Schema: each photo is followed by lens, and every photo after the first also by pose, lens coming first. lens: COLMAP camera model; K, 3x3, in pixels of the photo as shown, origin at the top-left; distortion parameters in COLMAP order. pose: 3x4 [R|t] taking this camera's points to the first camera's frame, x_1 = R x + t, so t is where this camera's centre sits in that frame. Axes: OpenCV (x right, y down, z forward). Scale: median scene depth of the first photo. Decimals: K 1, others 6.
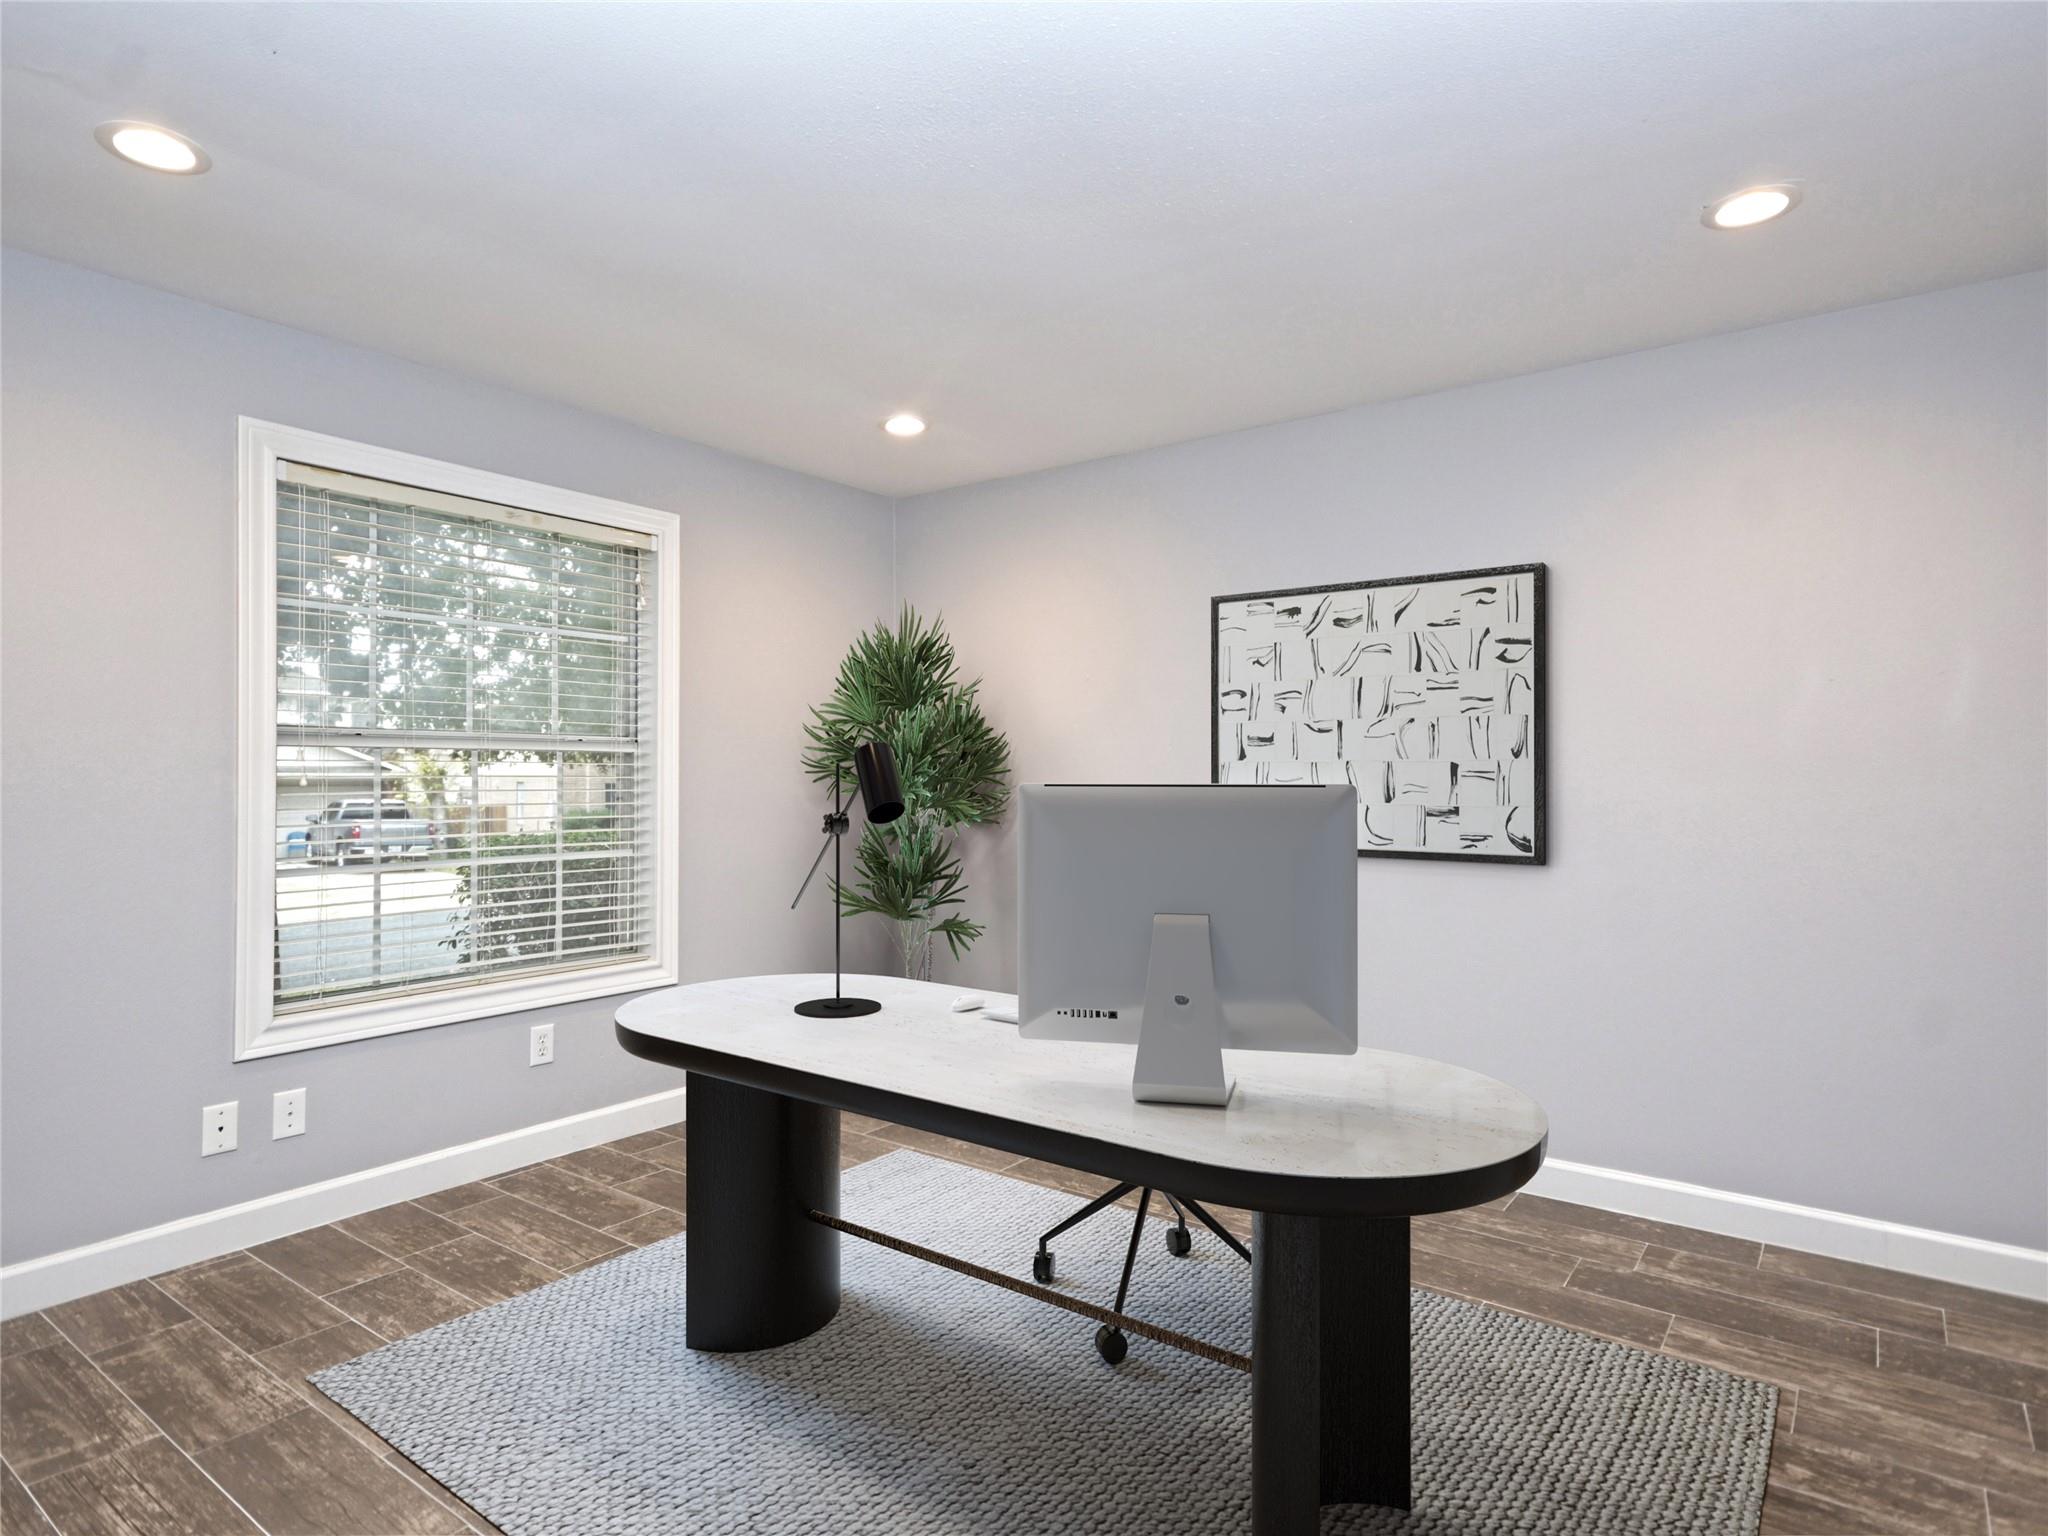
lens RADIAL K [[1128.1, 0, 1011.6], [0, 1128.1, 771.1], [0, 0, 1]] dist [0.005717, -0.000748]
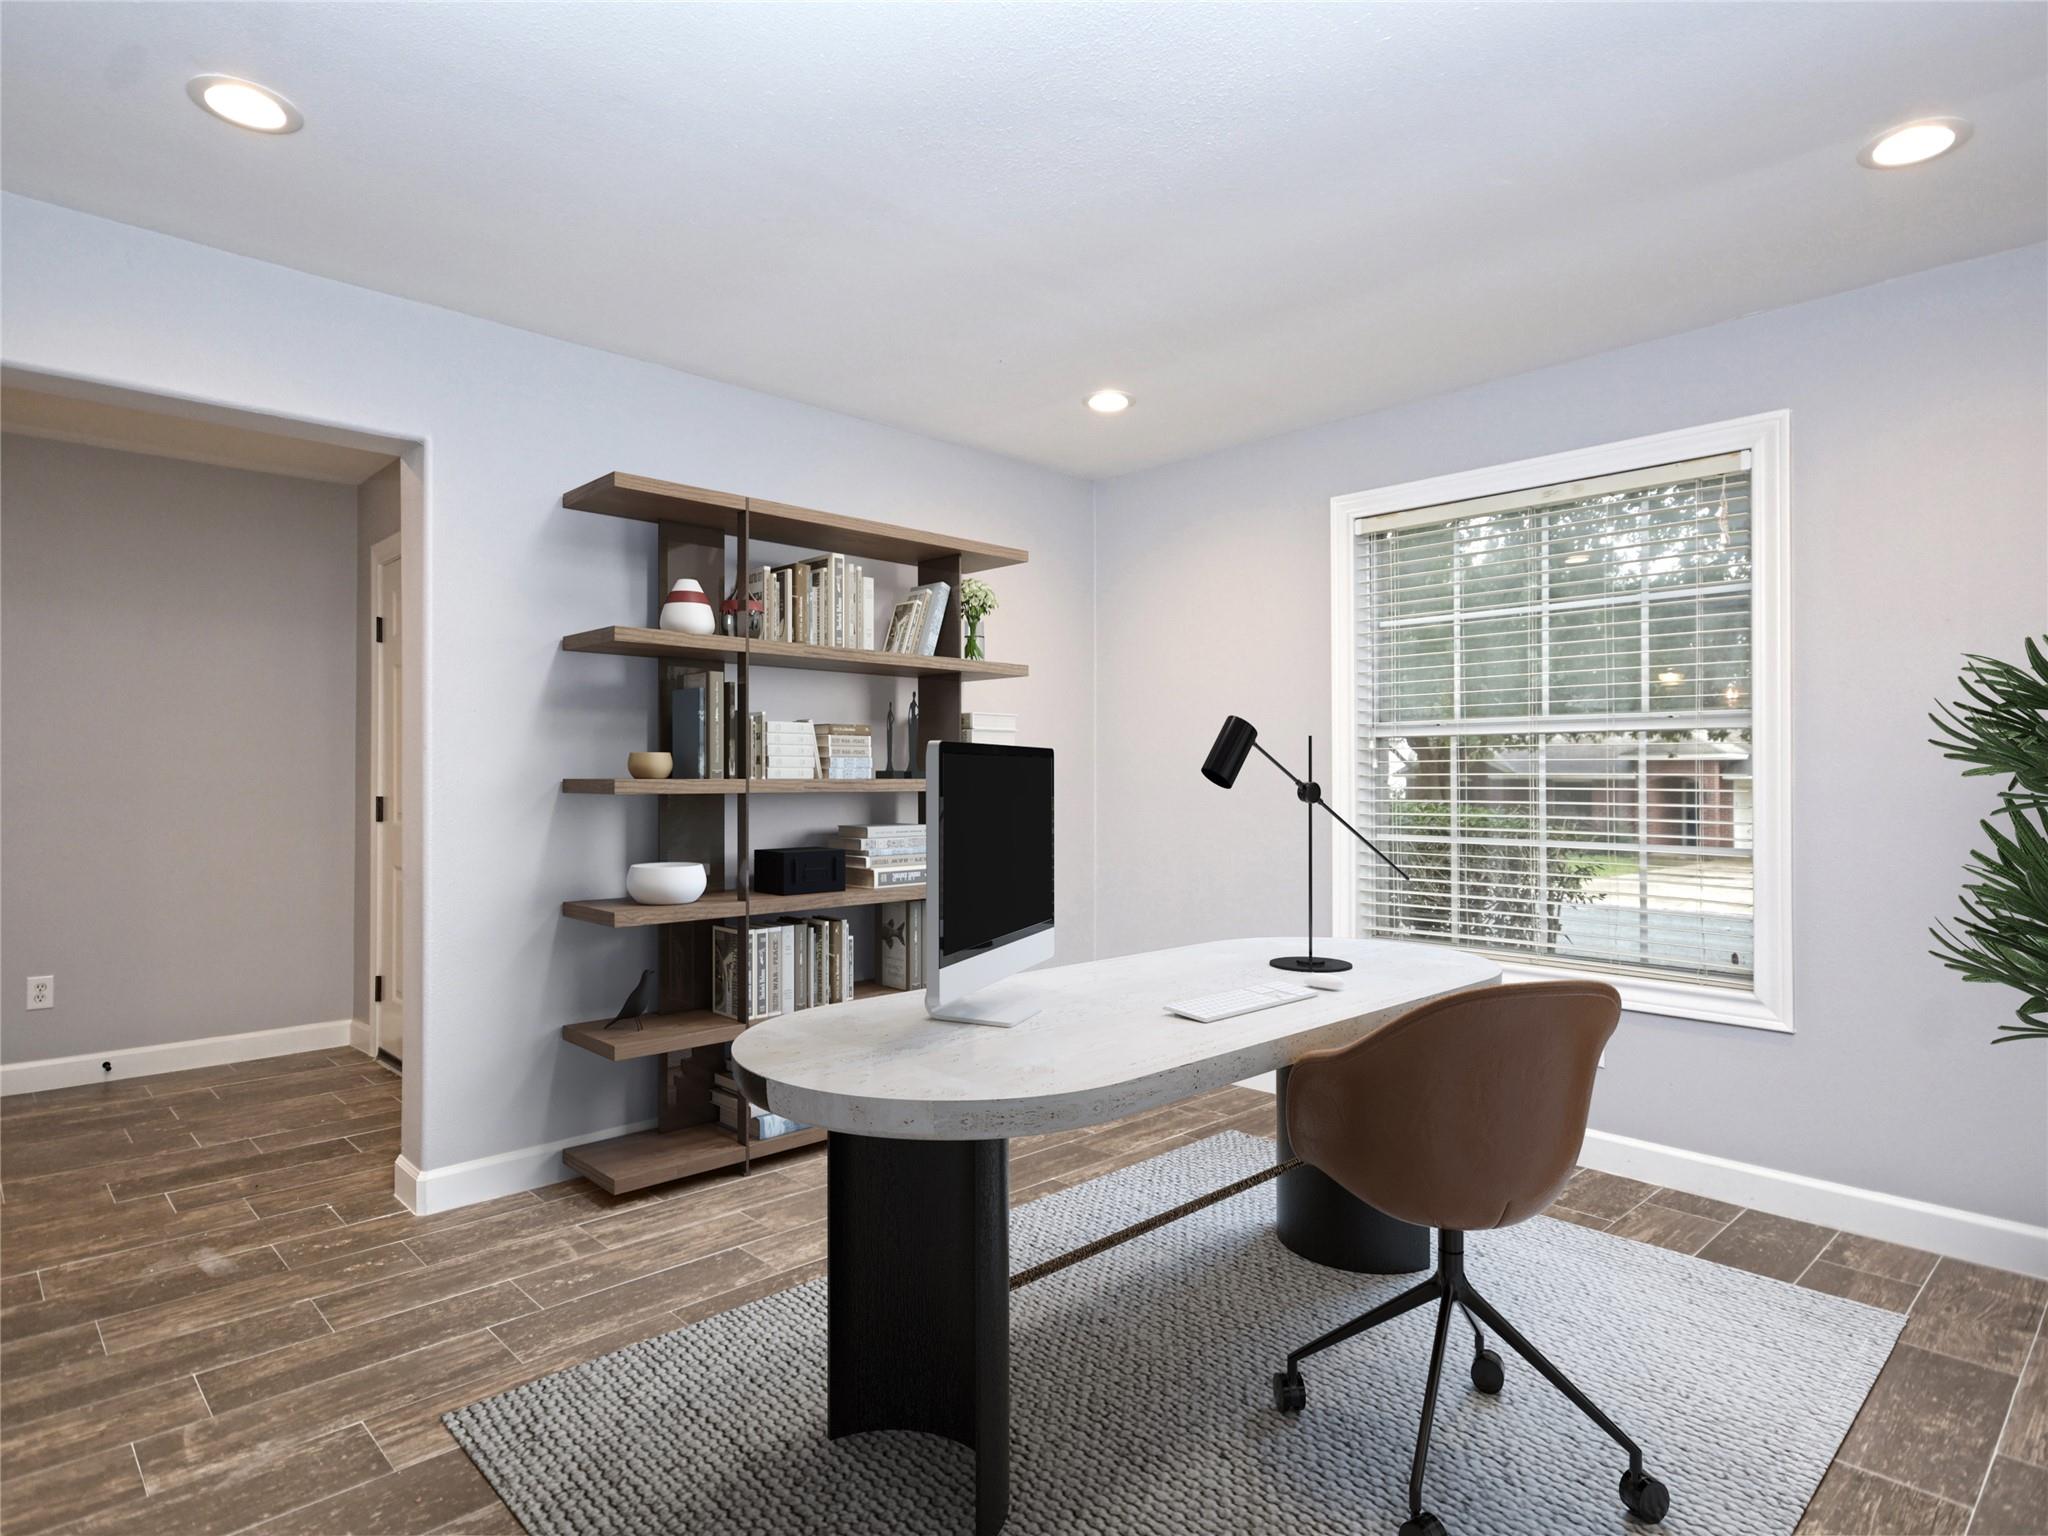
lens RADIAL K [[1192.4, 0, 1024.0], [0, 1192.4, 768.0], [0, 0, 1]] dist [0.009467, 0.000438]
pose [[-0.172428, 0.005965, -0.985004, 0.734395], [0.012014, 0.999920, 0.003953, 0.001895], [0.984949, -0.011152, -0.172486, 0.806666]]
